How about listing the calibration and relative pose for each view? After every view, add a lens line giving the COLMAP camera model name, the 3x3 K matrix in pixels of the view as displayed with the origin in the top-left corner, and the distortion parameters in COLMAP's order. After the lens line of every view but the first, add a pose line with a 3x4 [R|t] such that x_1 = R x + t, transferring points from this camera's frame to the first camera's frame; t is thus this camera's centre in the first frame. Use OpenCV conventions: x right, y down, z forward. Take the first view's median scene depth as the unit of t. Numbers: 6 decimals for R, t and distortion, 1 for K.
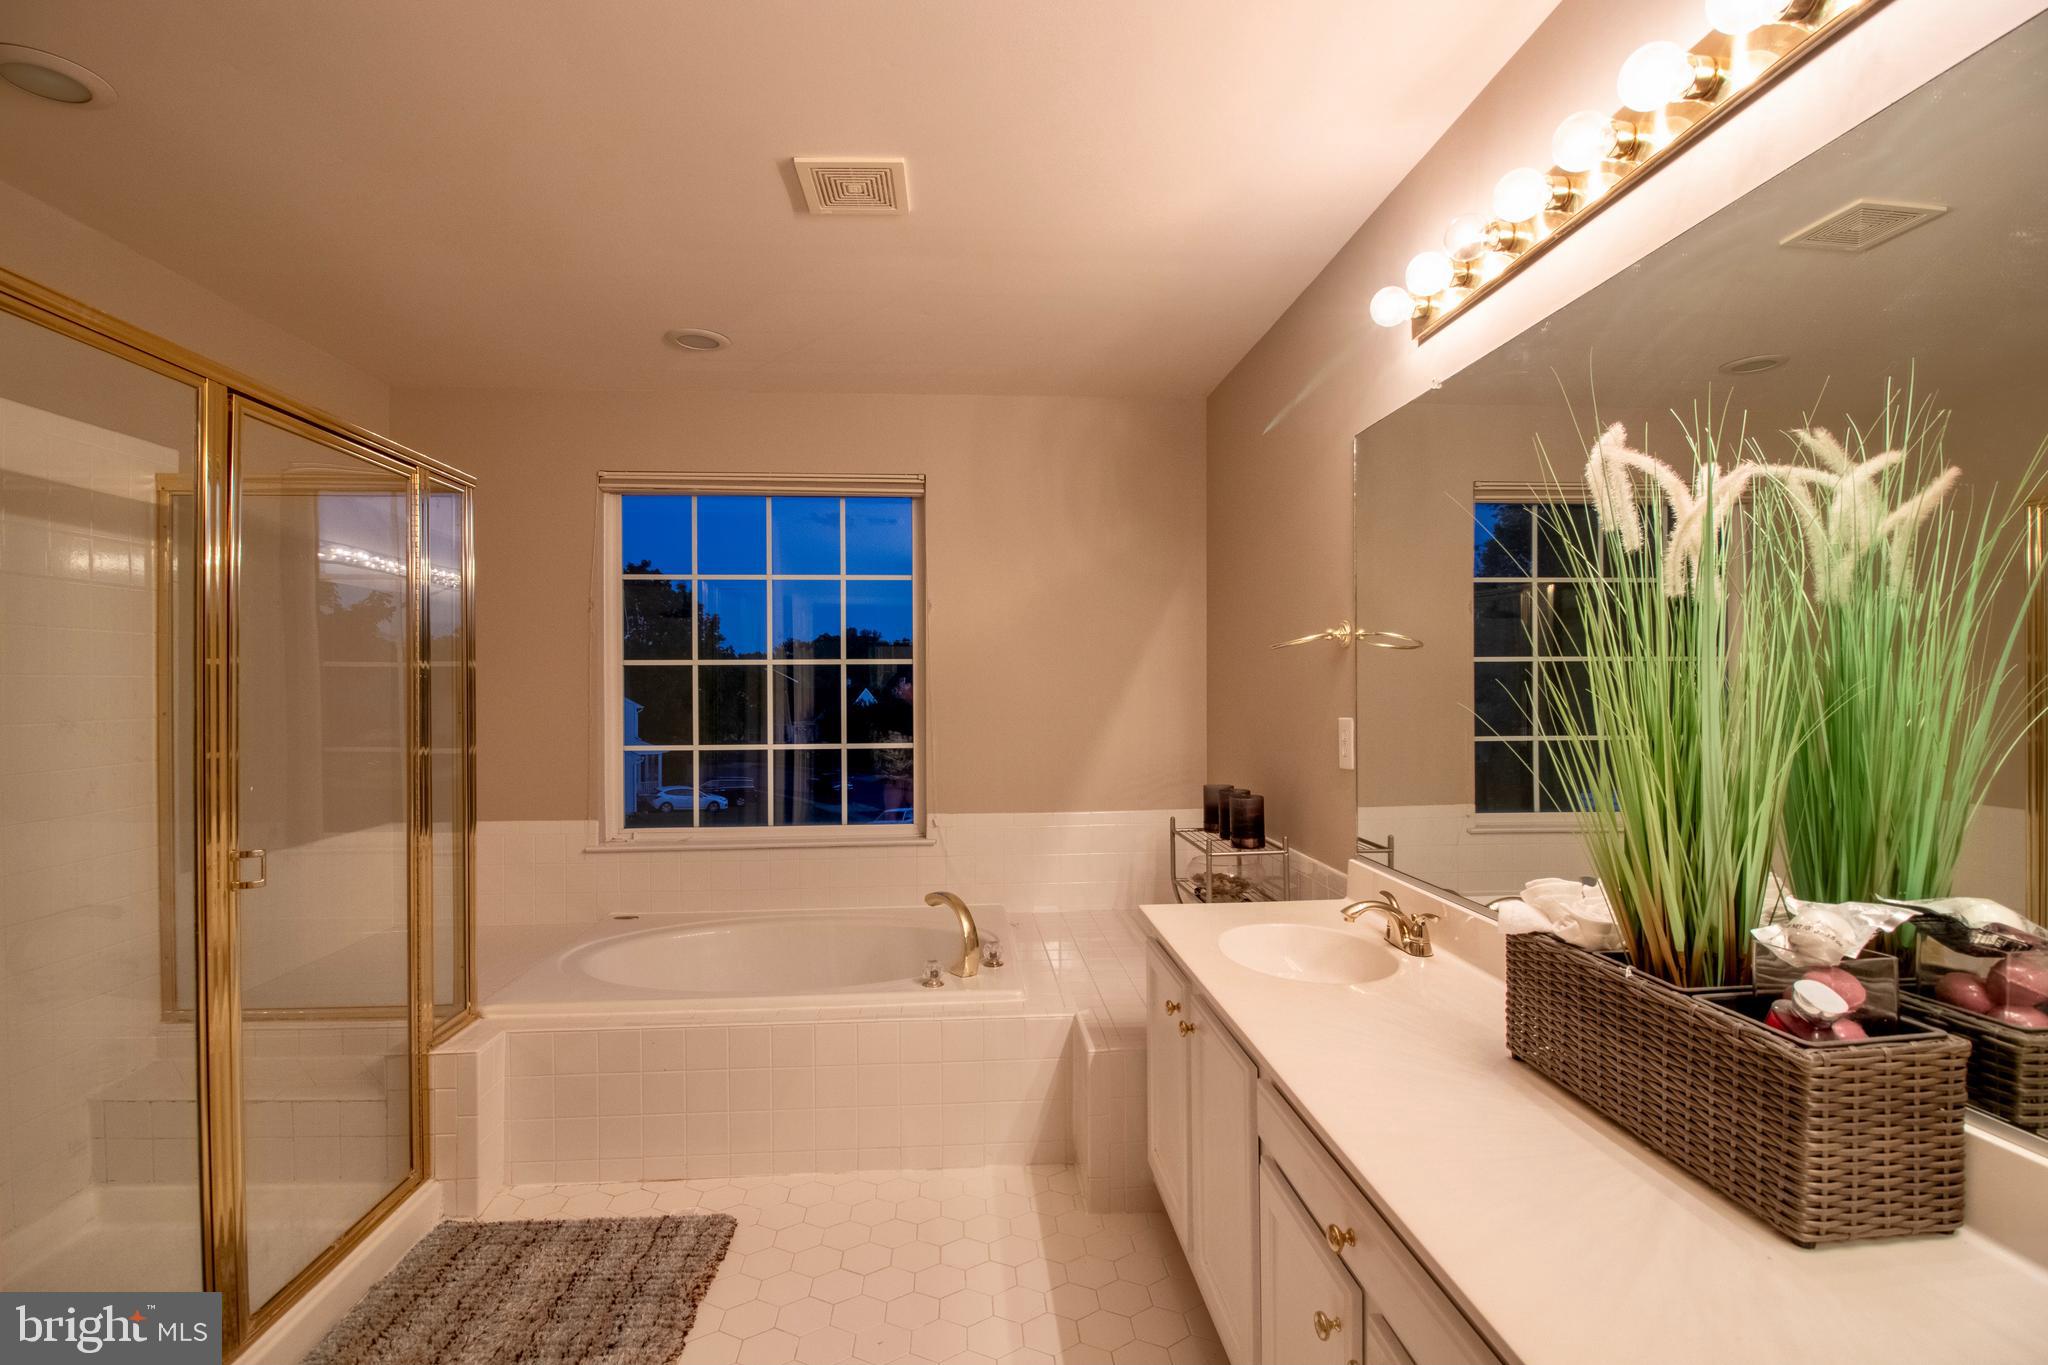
lens RADIAL K [[952.4, 0, 1020.8], [0, 952.4, 684.8], [0, 0, 1]] dist [-0.000628, -0.011728]
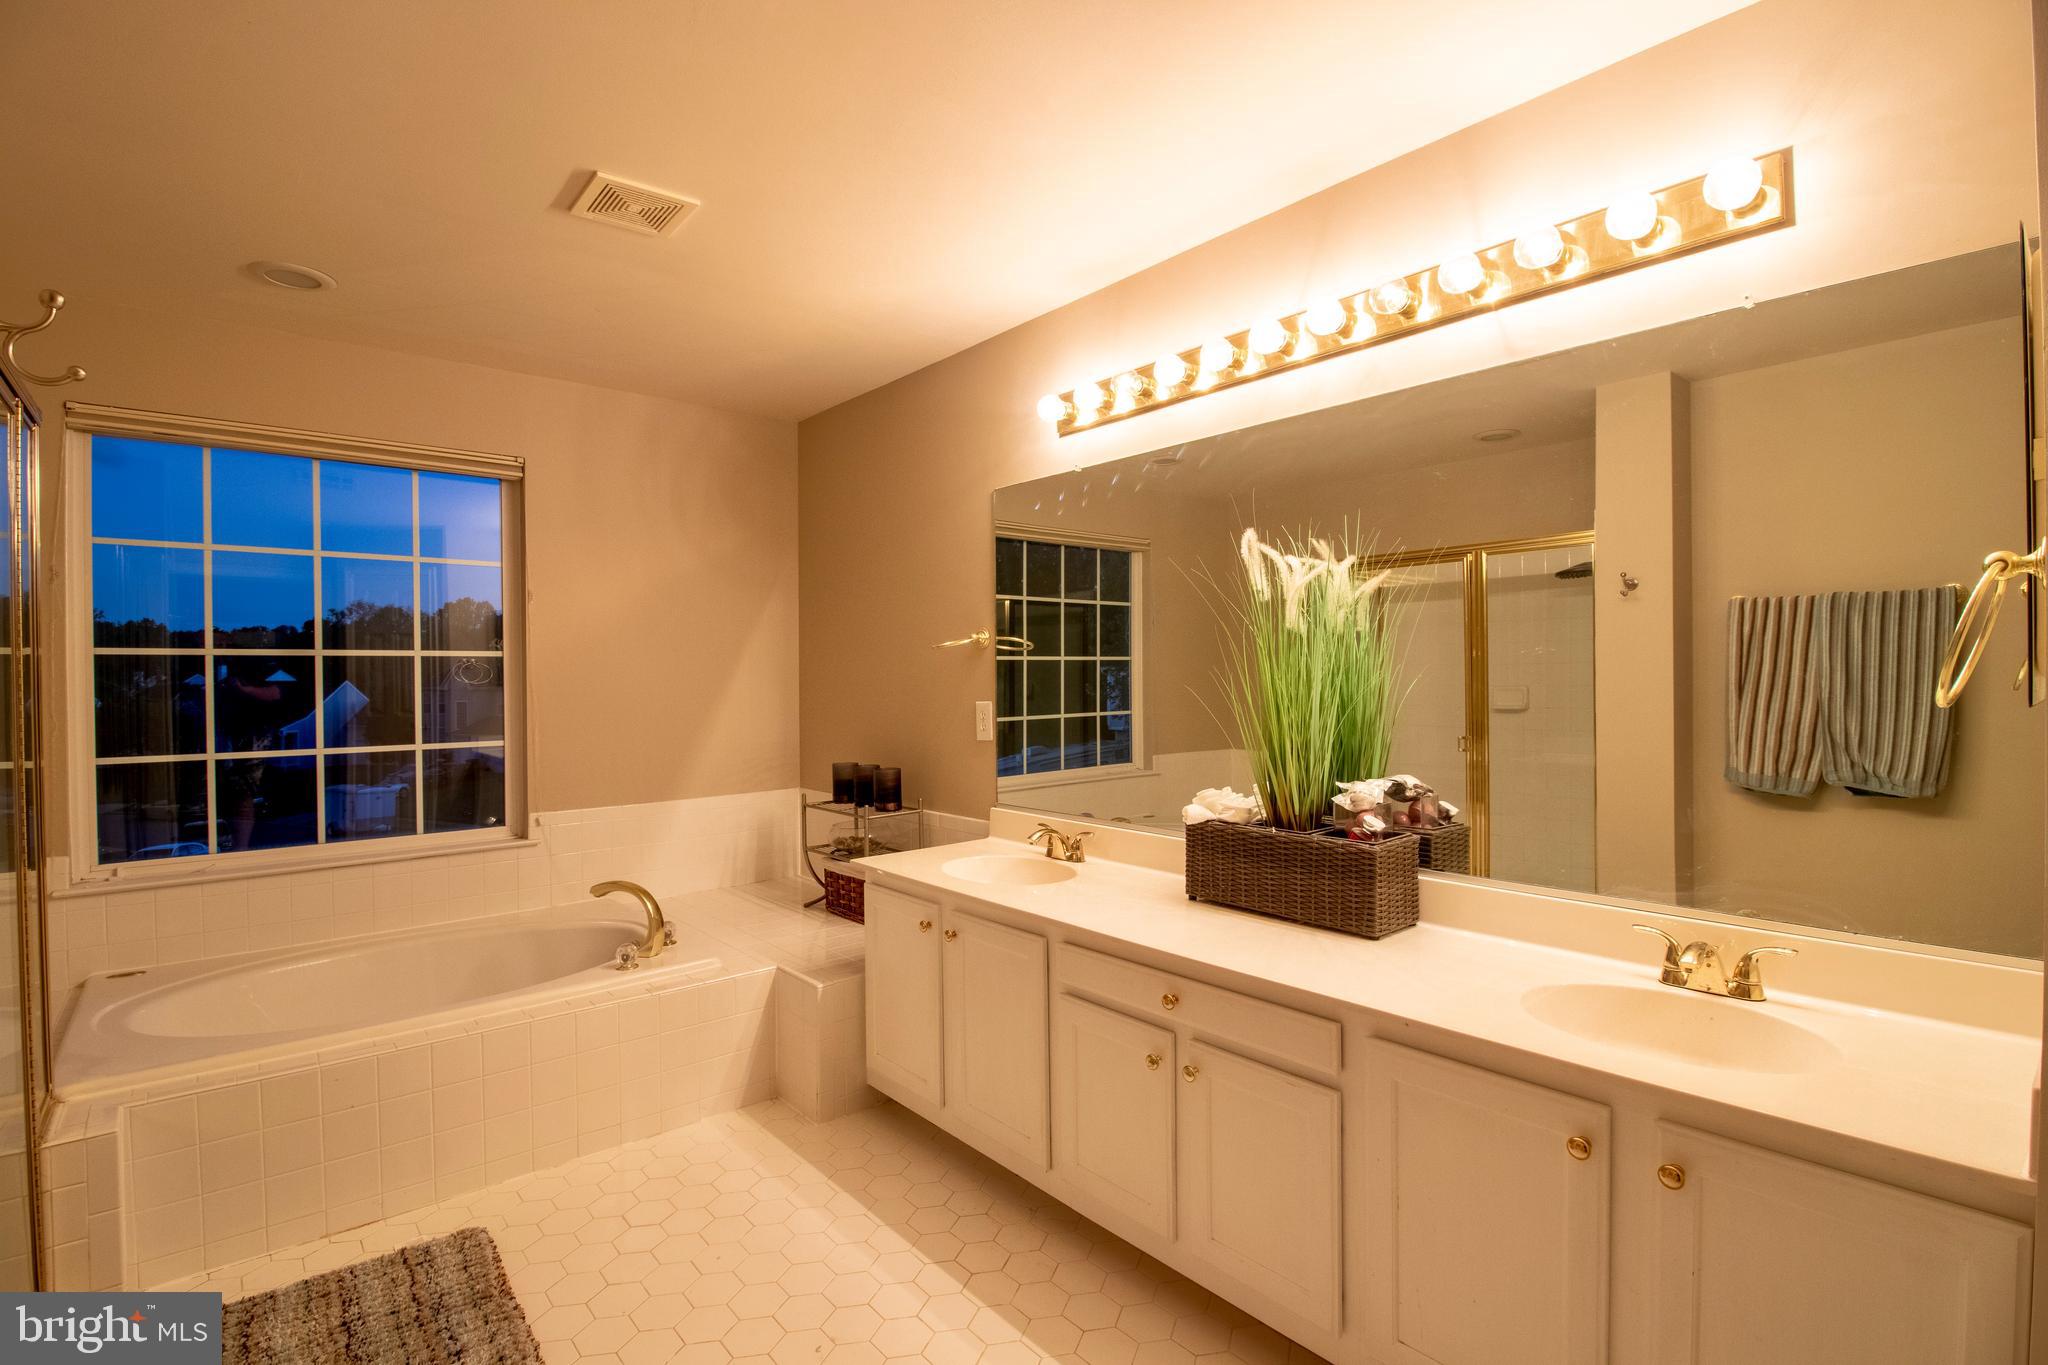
lens RADIAL K [[952.4, 0, 1020.8], [0, 952.4, 684.8], [0, 0, 1]] dist [-0.000628, -0.011728]
pose [[0.807502, -0.006699, 0.589827, -0.375907], [0.003410, 0.999972, 0.006688, 0.002381], [-0.589855, -0.003389, 0.807502, -0.090615]]
